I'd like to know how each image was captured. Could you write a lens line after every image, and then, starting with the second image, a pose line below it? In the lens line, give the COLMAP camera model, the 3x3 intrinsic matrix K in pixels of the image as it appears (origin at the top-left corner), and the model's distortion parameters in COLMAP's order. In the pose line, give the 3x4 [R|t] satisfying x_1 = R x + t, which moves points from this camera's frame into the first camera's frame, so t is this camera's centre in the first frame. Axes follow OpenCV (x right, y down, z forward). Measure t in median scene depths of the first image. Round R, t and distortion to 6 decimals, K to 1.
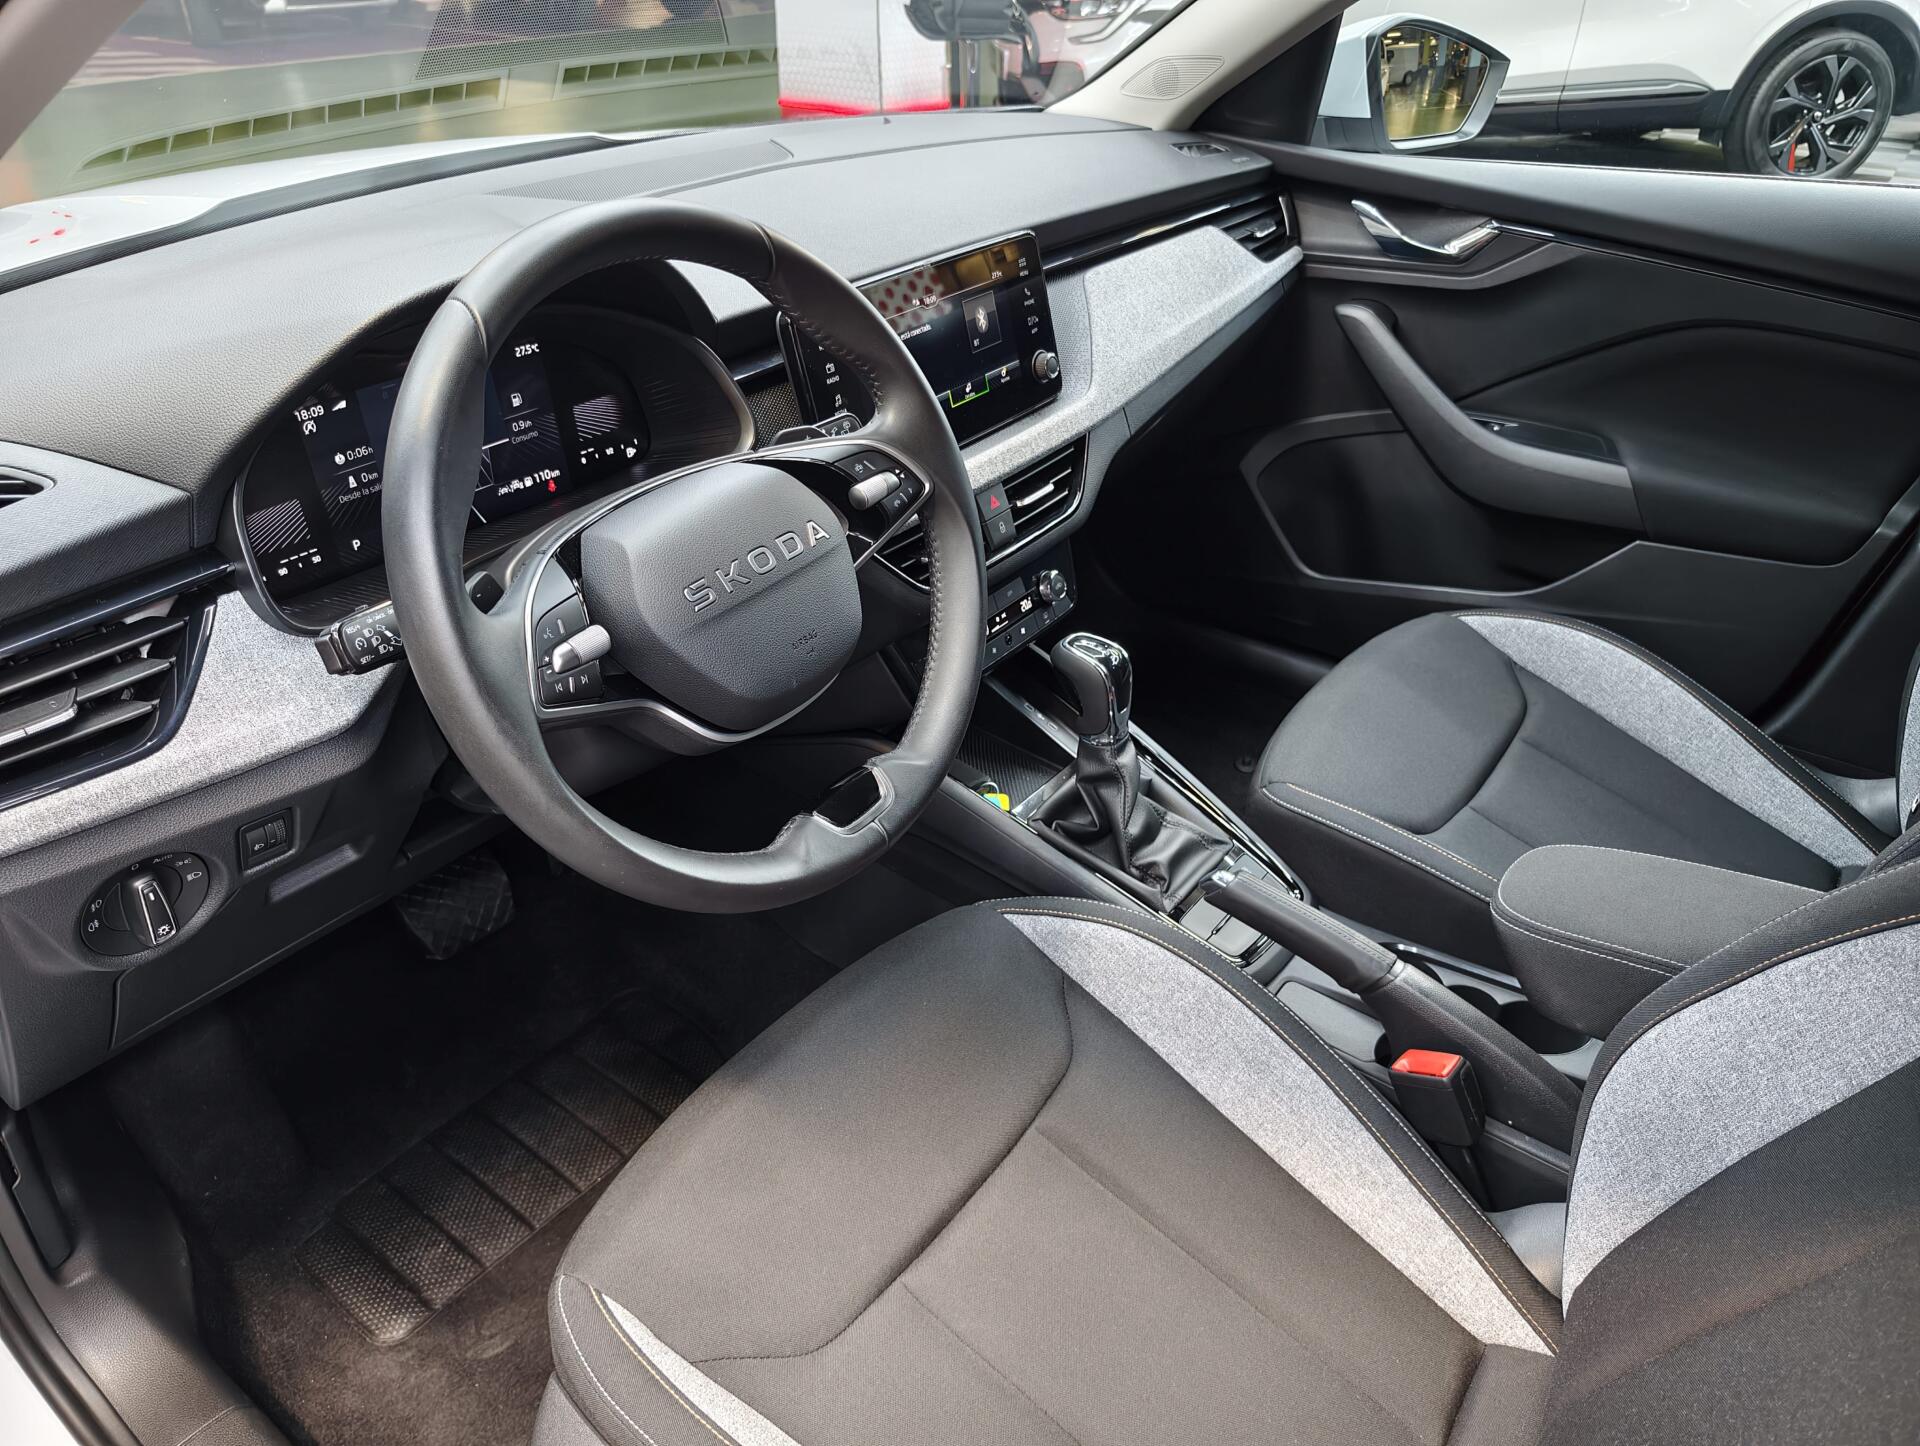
lens RADIAL K [[1336.4, 0, 960.0], [0, 1336.4, 723.0], [0, 0, 1]] dist [-0.003676, -0.000699]
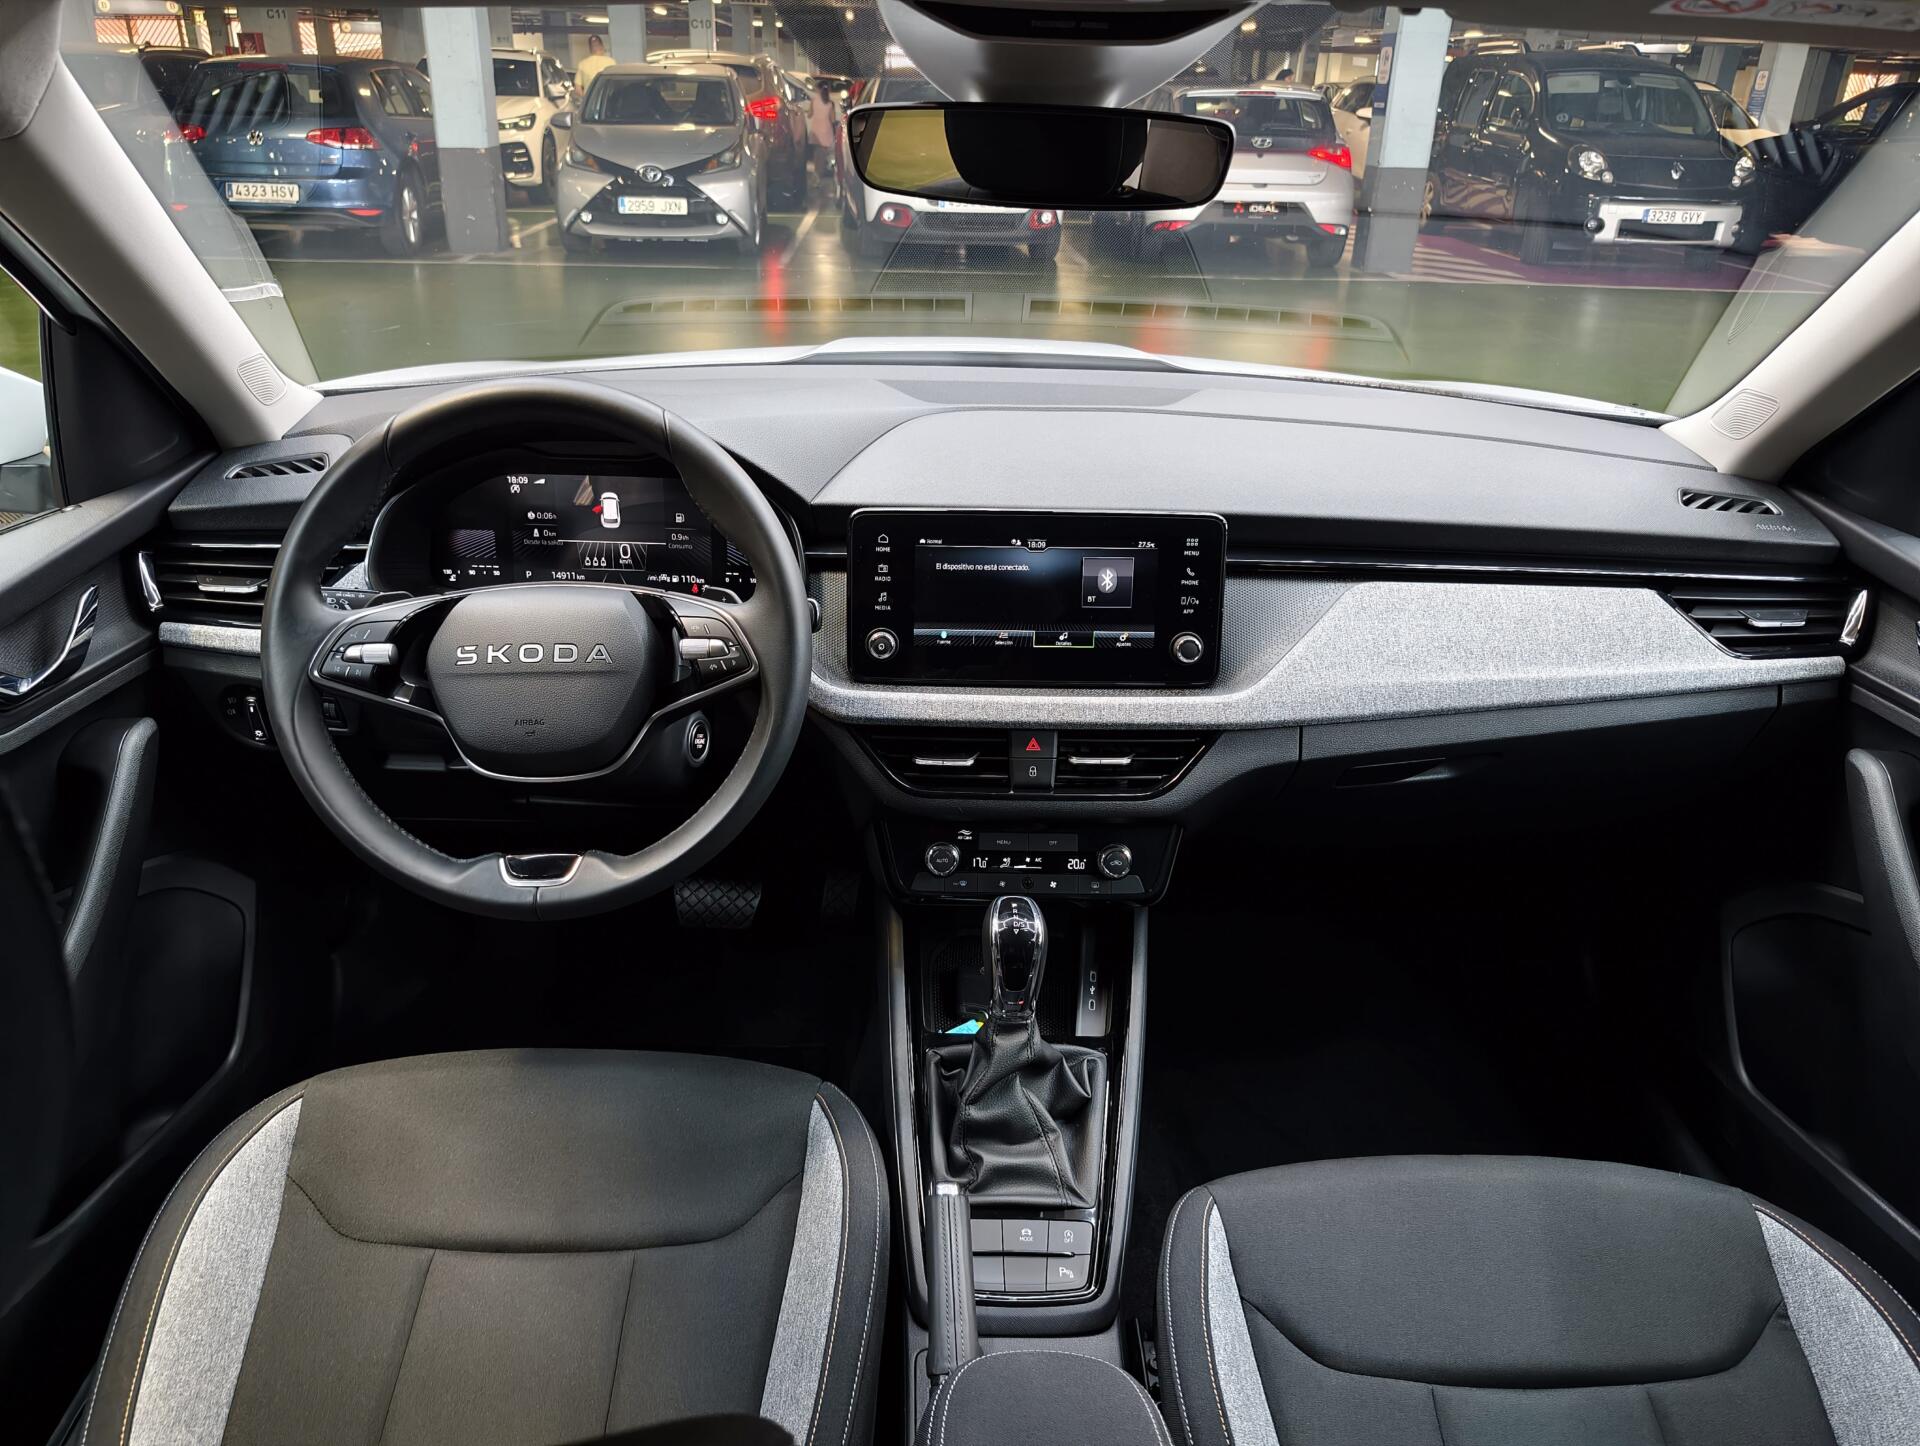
lens RADIAL K [[1309.0, 0, 960.0], [0, 1309.0, 723.0], [0, 0, 1]] dist [0.058461, -0.051012]
pose [[0.622786, 0.352513, -0.698479, 0.678118], [-0.446727, 0.893133, 0.052436, -0.207807], [0.642319, 0.279373, 0.713707, 0.249588]]
